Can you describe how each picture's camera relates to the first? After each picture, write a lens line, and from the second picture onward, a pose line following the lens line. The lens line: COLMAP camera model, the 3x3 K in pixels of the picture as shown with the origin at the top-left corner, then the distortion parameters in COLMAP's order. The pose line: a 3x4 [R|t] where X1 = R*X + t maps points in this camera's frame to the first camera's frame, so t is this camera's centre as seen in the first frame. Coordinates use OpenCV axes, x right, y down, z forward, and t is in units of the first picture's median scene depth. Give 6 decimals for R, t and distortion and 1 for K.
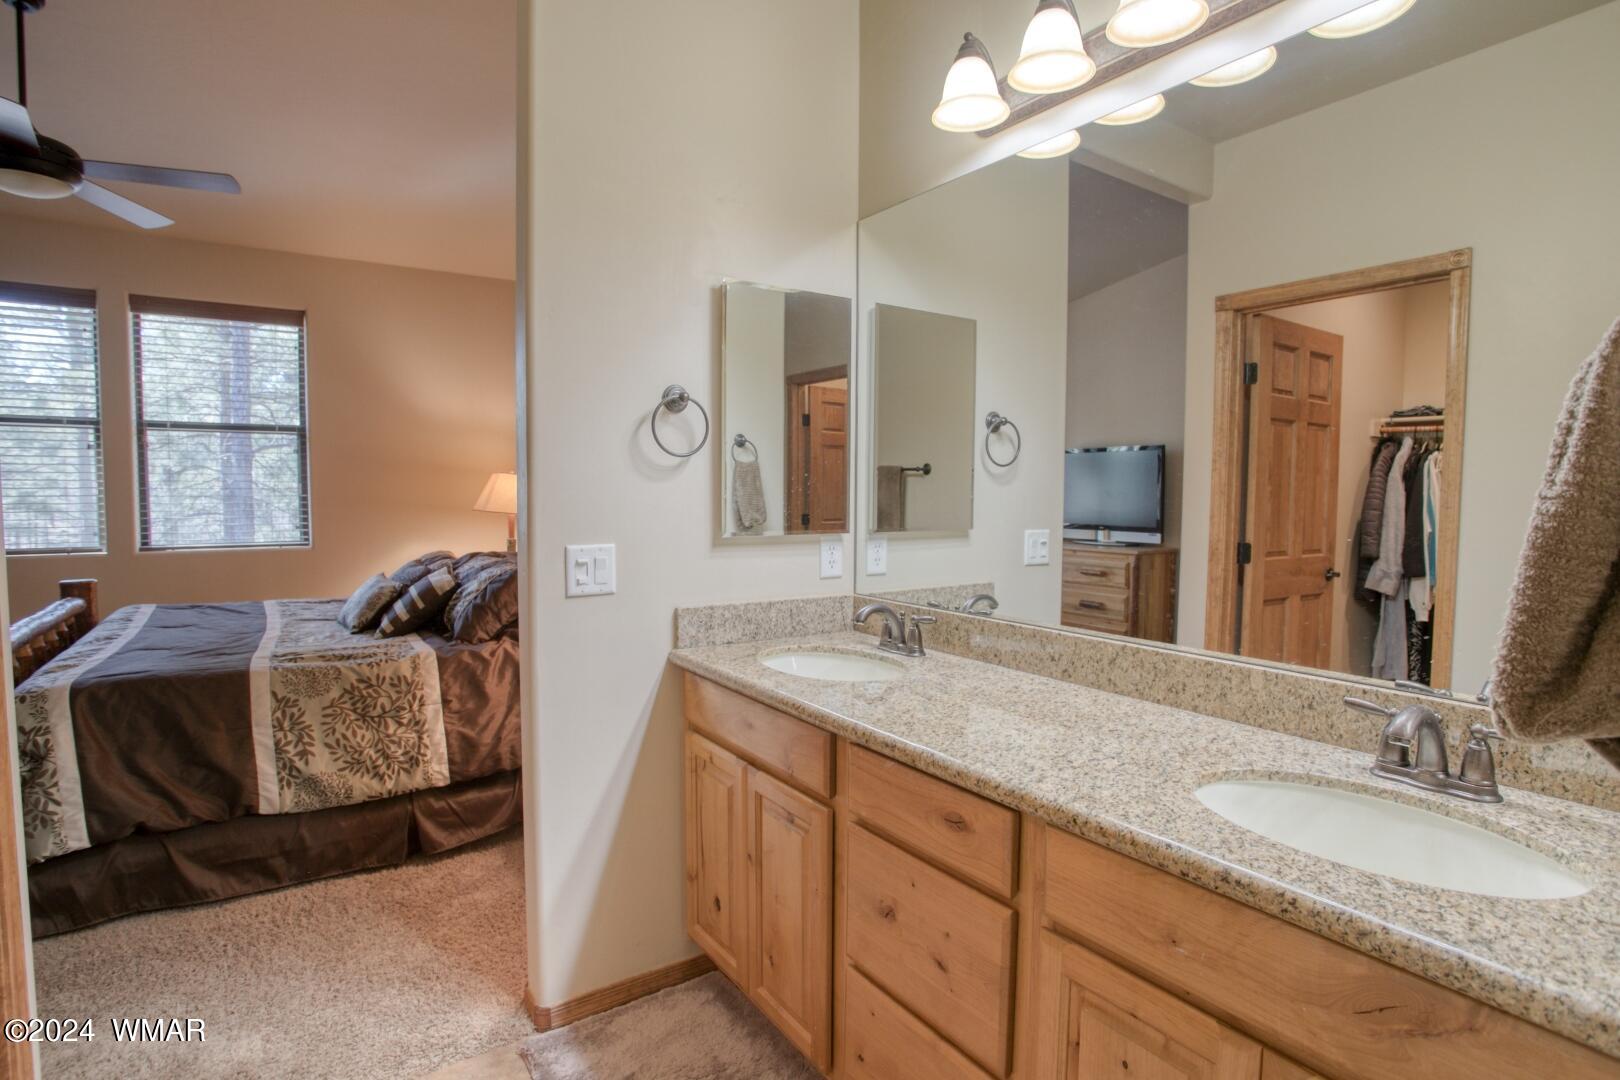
lens RADIAL K [[810.7, 0, 816.7], [0, 810.7, 533.4], [0, 0, 1]] dist [-0.073050, 0.031450]
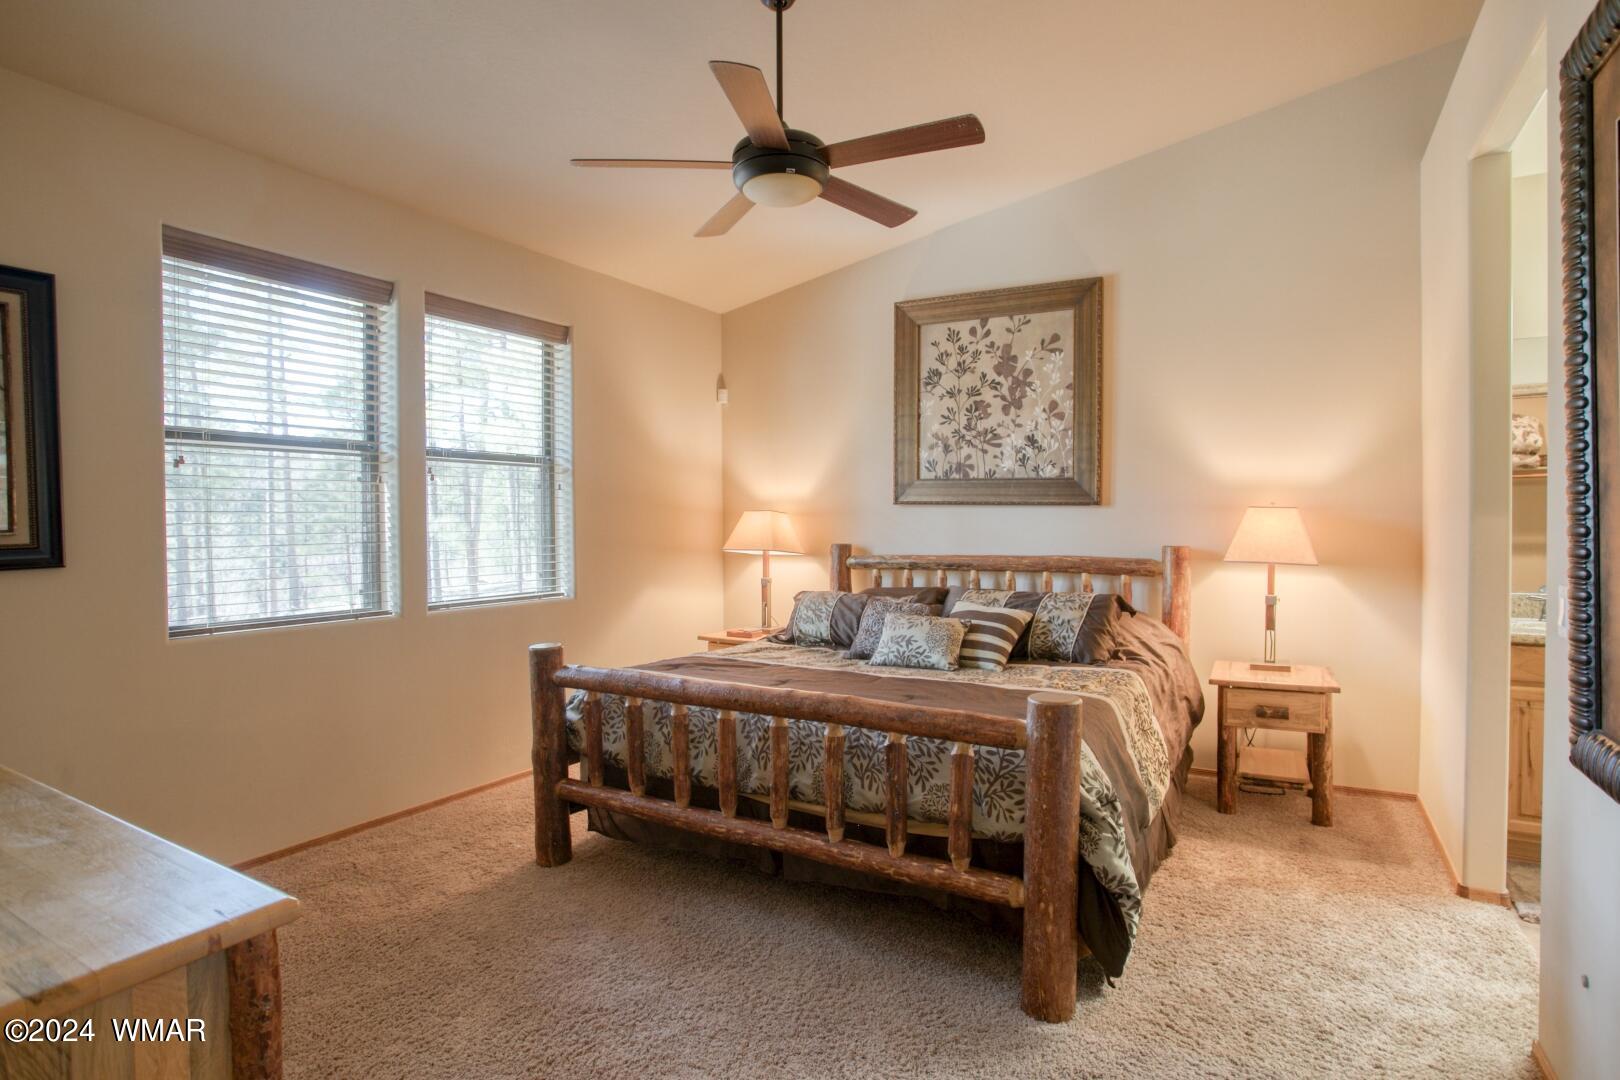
lens RADIAL K [[810.7, 0, 816.7], [0, 810.7, 533.4], [0, 0, 1]] dist [-0.073050, 0.031450]
pose [[0.904892, -0.022911, 0.425023, -0.855463], [0.044103, 0.998222, -0.040088, -0.007764], [-0.423349, 0.055020, 0.904294, 0.109972]]
